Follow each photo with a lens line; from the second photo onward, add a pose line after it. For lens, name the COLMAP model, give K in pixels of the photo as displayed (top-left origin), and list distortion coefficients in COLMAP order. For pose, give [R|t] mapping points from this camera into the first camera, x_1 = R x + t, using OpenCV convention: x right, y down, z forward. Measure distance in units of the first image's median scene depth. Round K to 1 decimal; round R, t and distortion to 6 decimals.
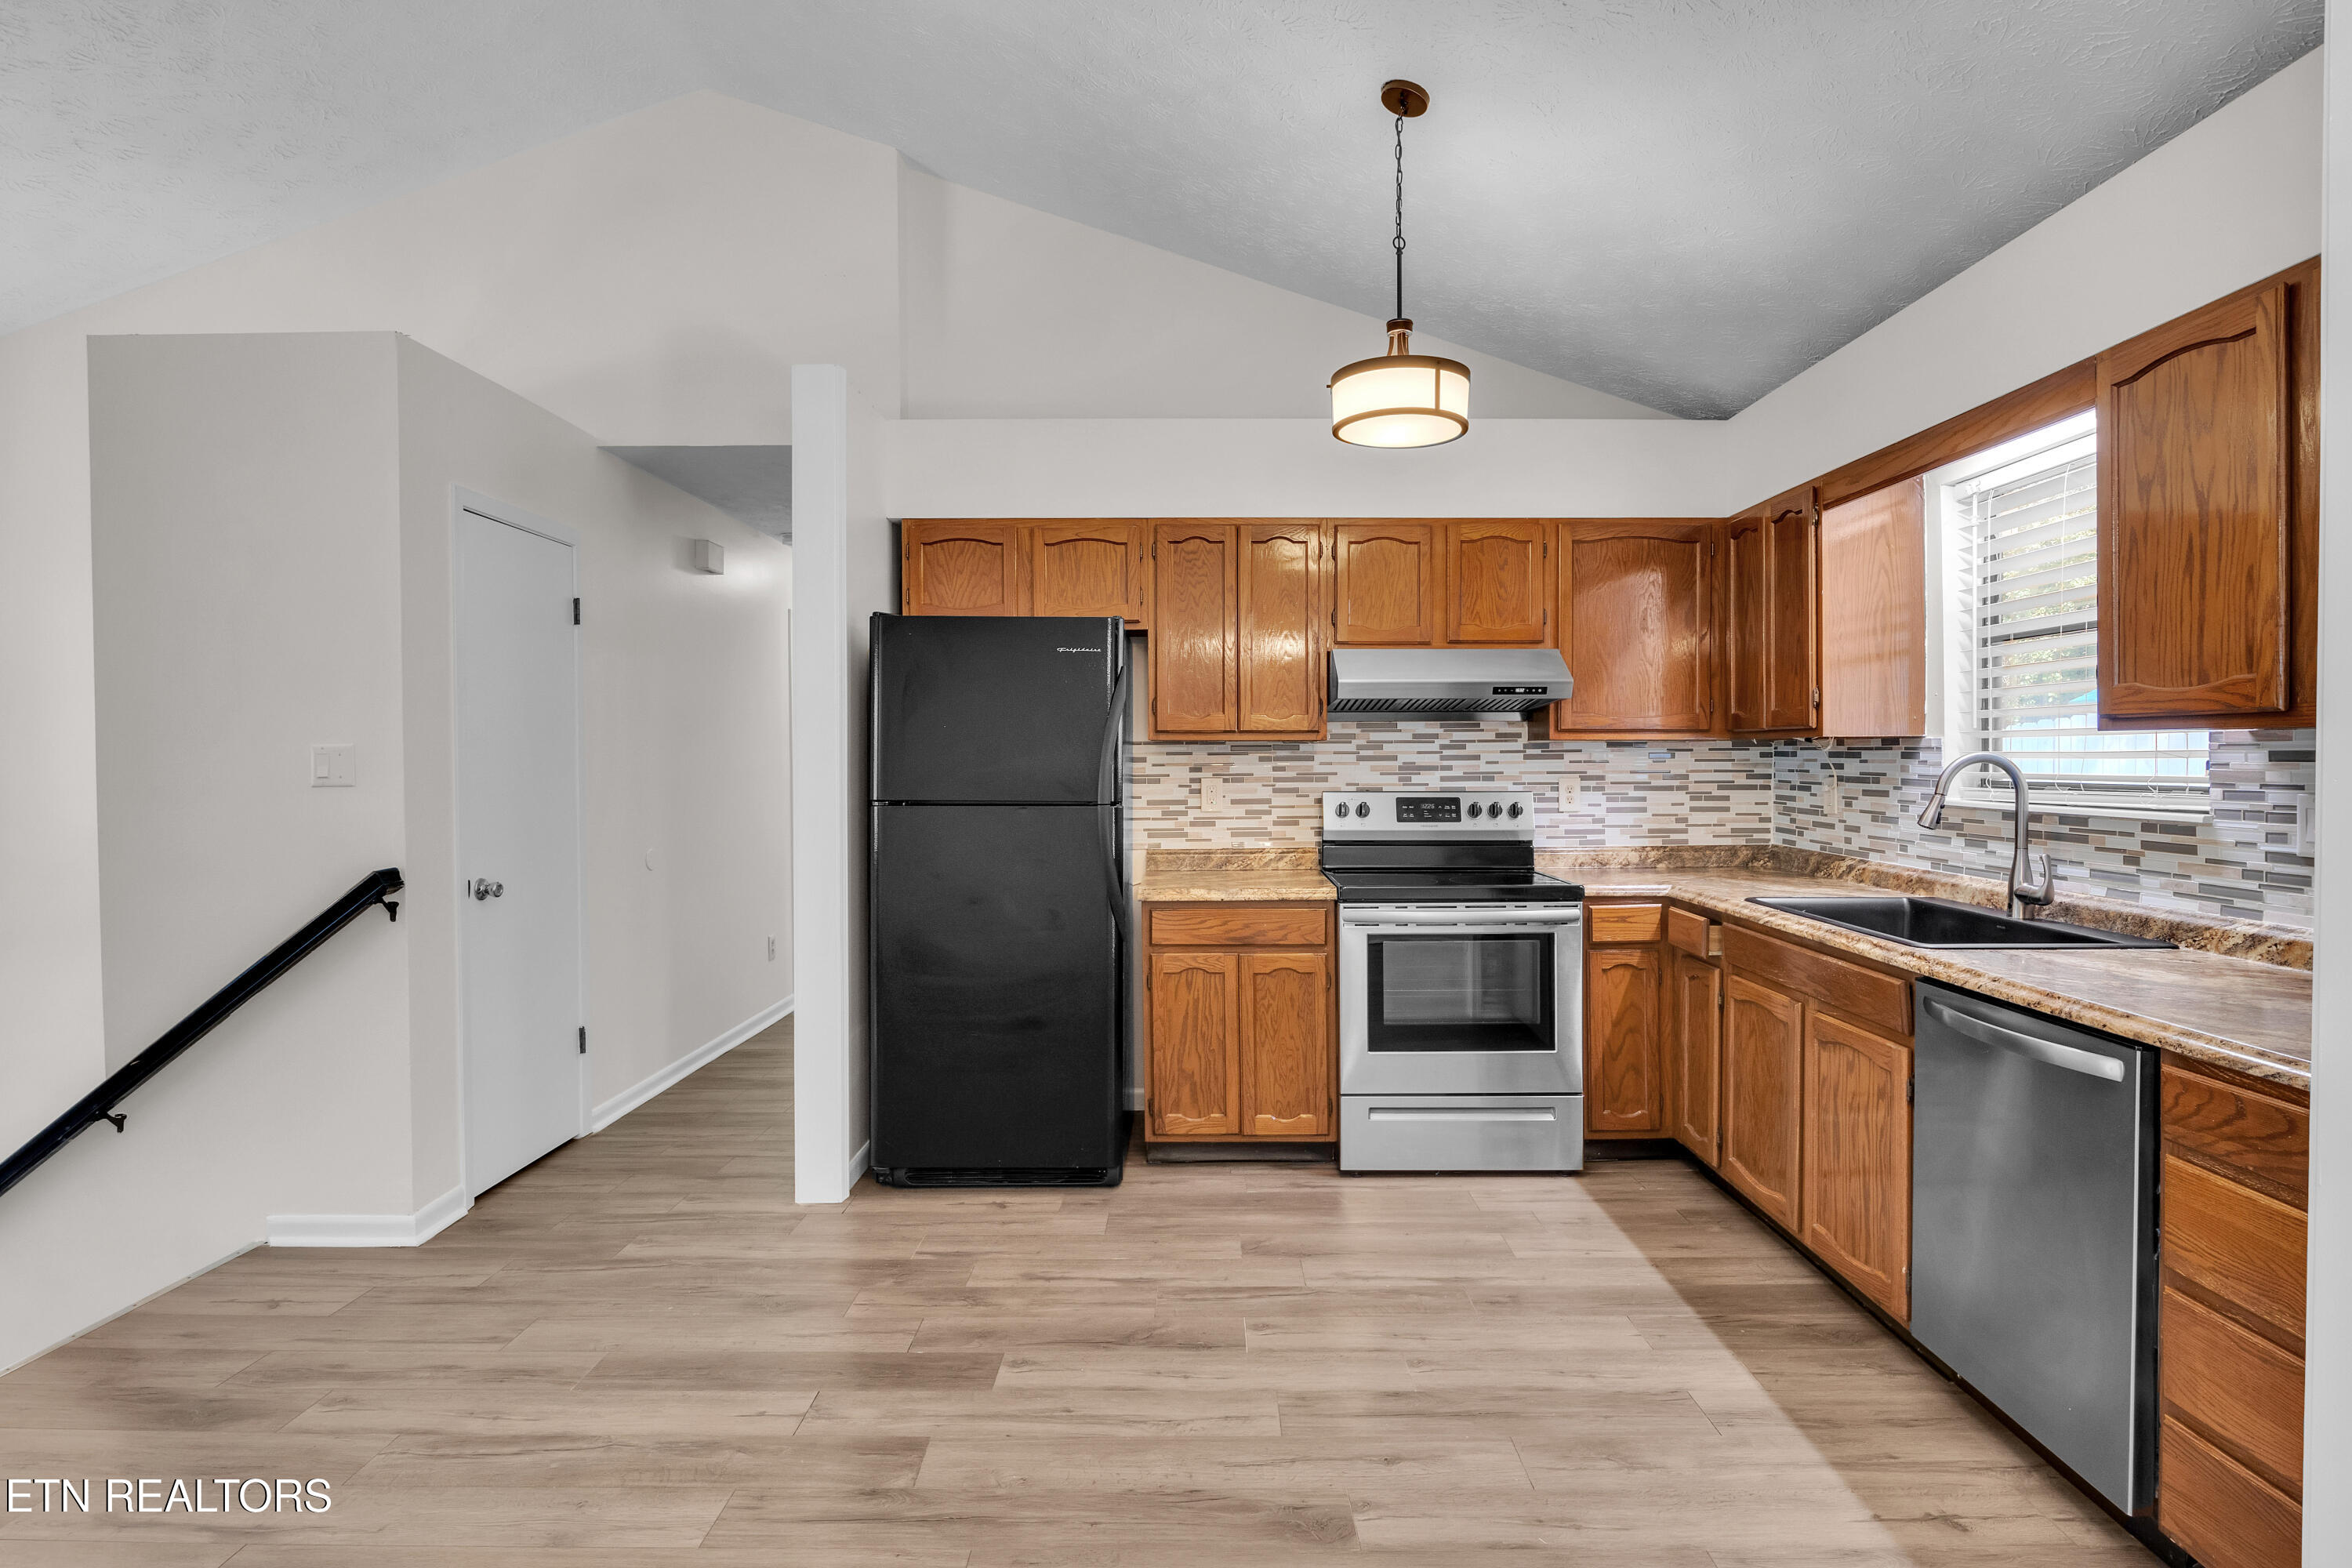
lens RADIAL K [[1153.6, 0, 1183.0], [0, 1153.6, 765.6], [0, 0, 1]] dist [-0.004601, 0.000268]
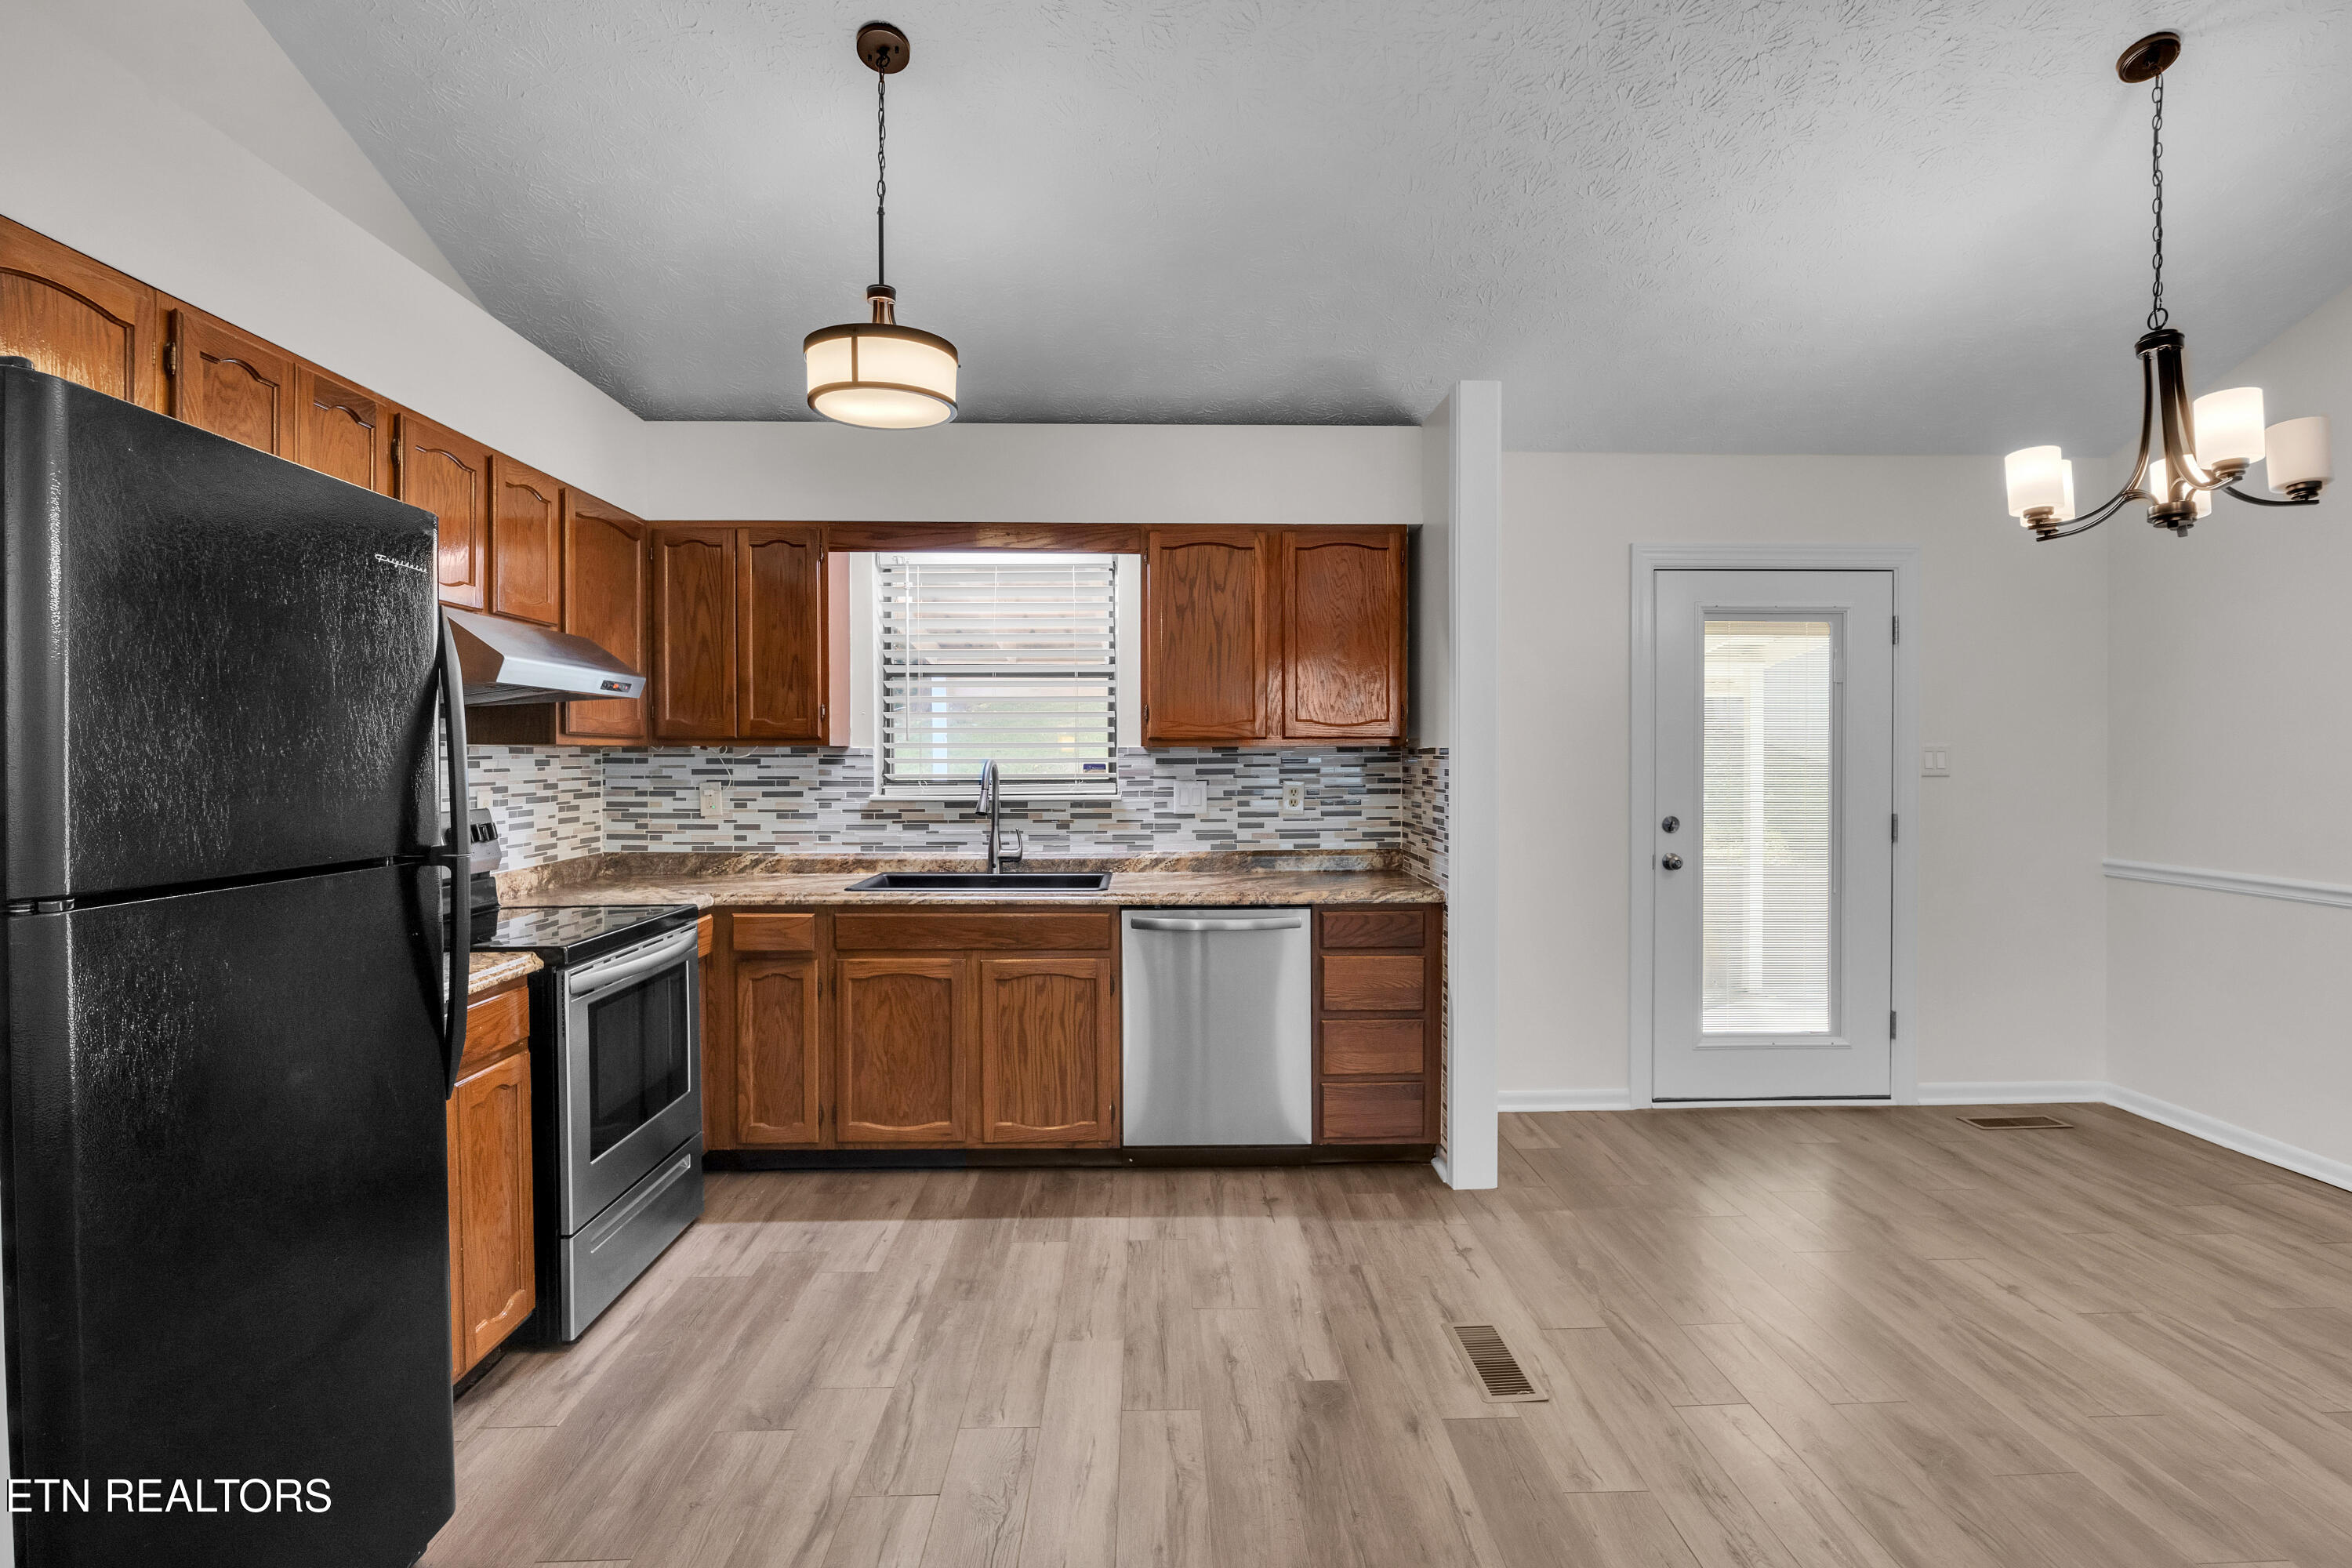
lens RADIAL K [[1184.7, 0, 1176.6], [0, 1184.7, 758.3], [0, 0, 1]] dist [-0.013085, 0.010367]
pose [[-0.022697, -0.000129, 0.999742, -0.632940], [0.011136, 0.999938, 0.000382, -0.008739], [-0.999680, 0.011141, -0.022694, 0.662295]]
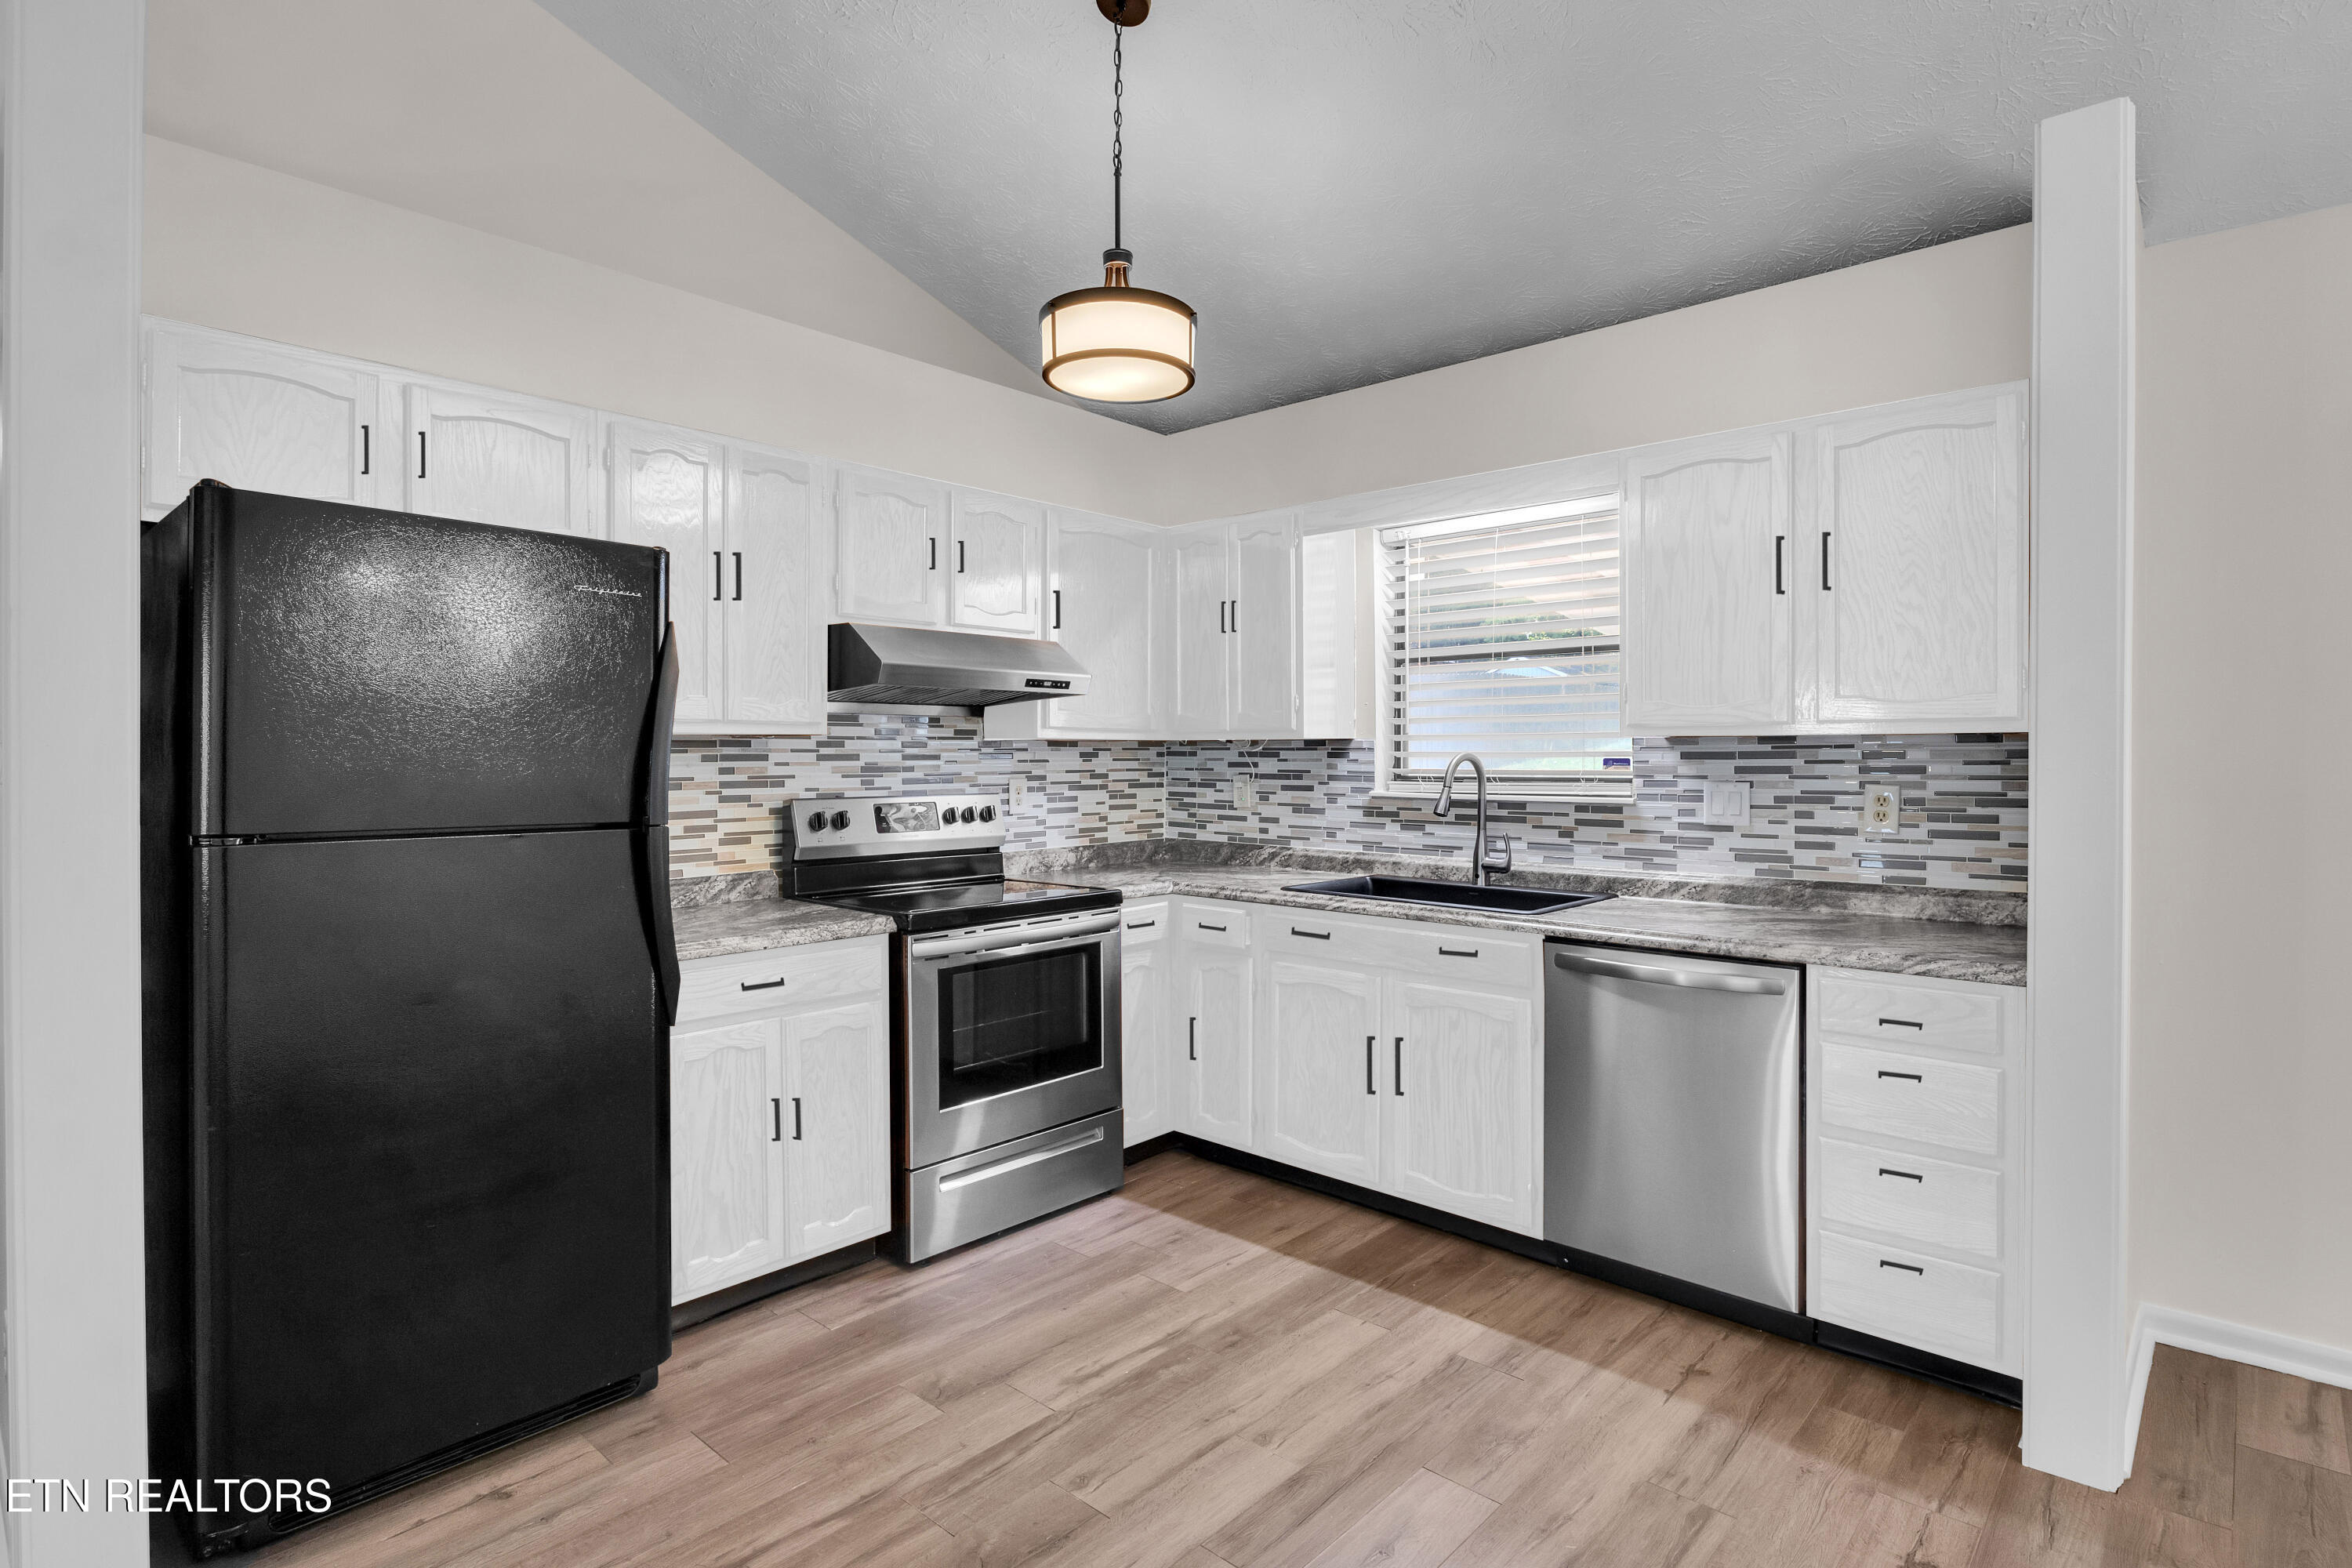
lens RADIAL K [[1184.7, 0, 1176.6], [0, 1184.7, 758.3], [0, 0, 1]] dist [-0.013085, 0.010367]
pose [[0.674861, 0.000080, 0.737945, -0.366297], [0.005023, 0.999976, -0.004702, -0.000681], [-0.737928, 0.006880, 0.674845, 0.309384]]
